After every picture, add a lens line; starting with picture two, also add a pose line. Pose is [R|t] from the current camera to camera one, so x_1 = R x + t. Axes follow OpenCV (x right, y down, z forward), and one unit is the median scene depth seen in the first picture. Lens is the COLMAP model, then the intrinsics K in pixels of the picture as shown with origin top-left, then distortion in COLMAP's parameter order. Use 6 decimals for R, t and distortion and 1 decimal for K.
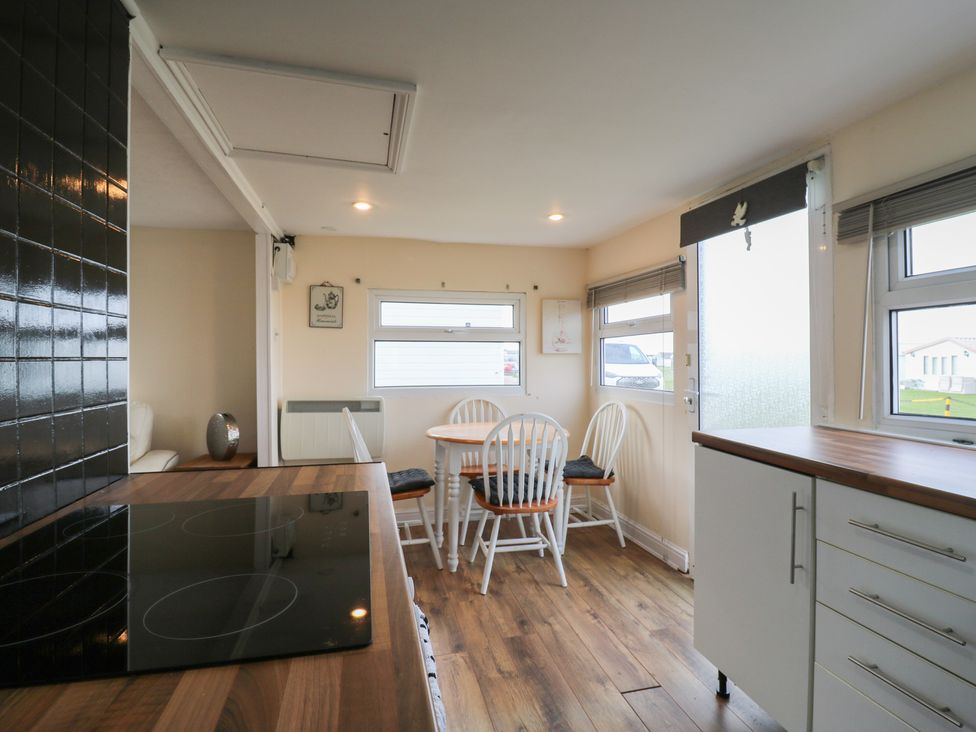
lens RADIAL K [[513.4, 0, 497.7], [0, 513.4, 353.9], [0, 0, 1]] dist [0.003846, -0.014403]
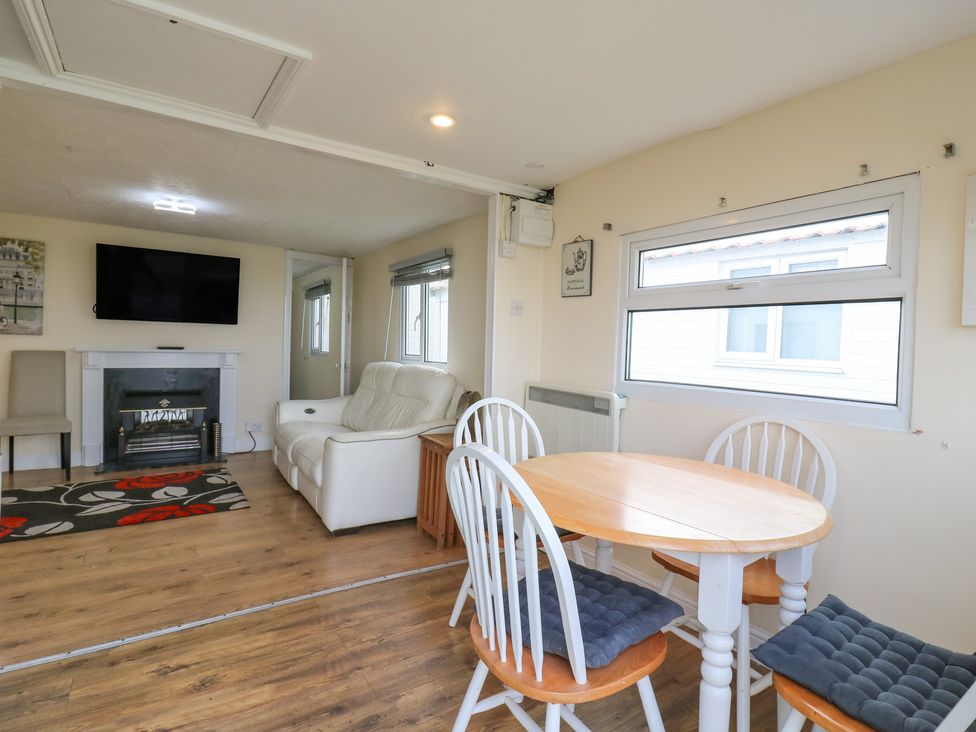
lens RADIAL K [[513.4, 0, 497.7], [0, 513.4, 353.9], [0, 0, 1]] dist [0.003846, -0.014403]
pose [[0.331333, 0.030020, -0.943036, 0.336761], [-0.020712, 0.999484, 0.024540, 0.017385], [0.943287, 0.011401, 0.331784, 0.604621]]
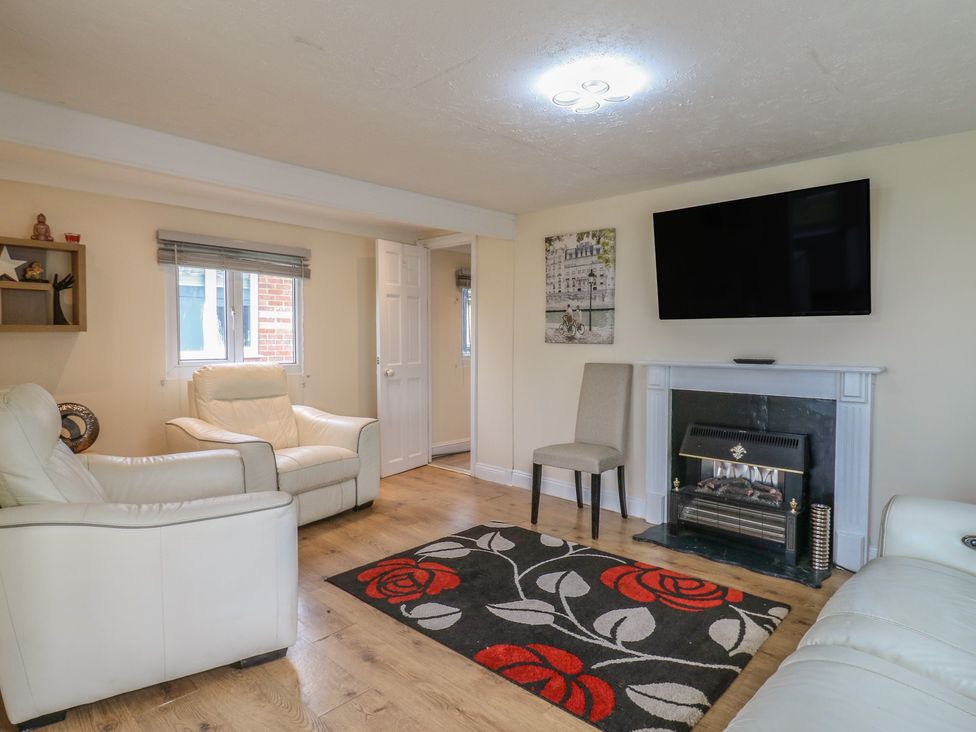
lens RADIAL K [[563.4, 0, 493.5], [0, 563.4, 354.7], [0, 0, 1]] dist [0.001031, -0.008775]
pose [[-0.850884, 0.010769, -0.525244, -0.361886], [0.002669, 0.999866, 0.016176, 0.026664], [0.525348, 0.012361, -0.850798, 0.769172]]
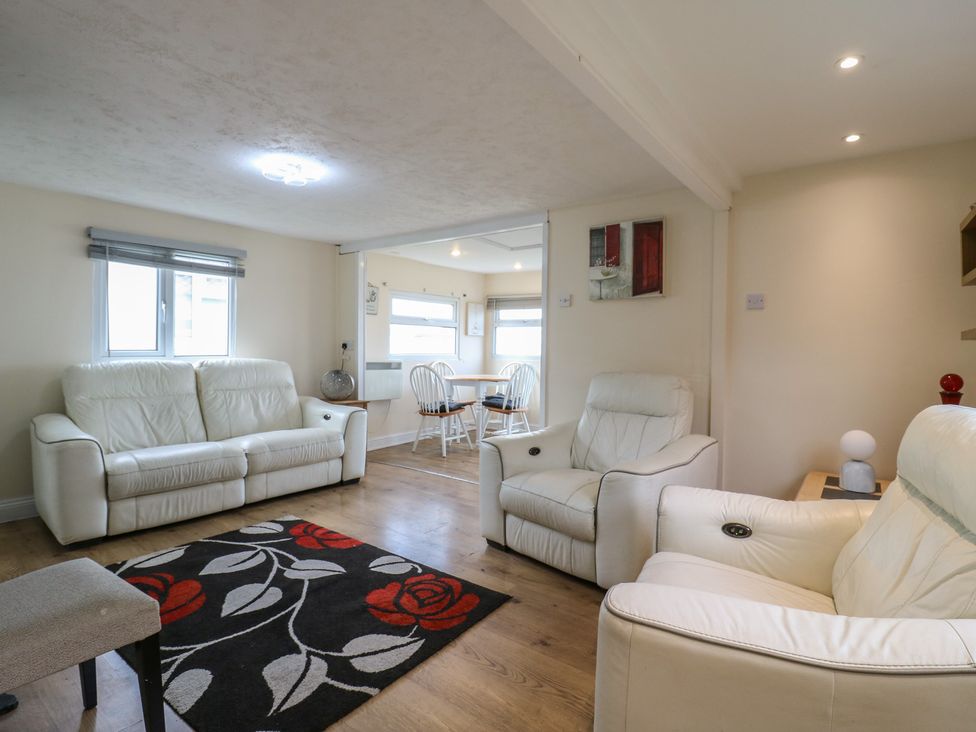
lens RADIAL K [[513.4, 0, 497.7], [0, 513.4, 353.9], [0, 0, 1]] dist [0.003846, -0.014403]
pose [[0.778981, 0.006960, 0.627009, -0.947815], [-0.027489, 0.999356, 0.023058, 0.020086], [-0.626444, -0.035198, 0.778671, -0.395755]]
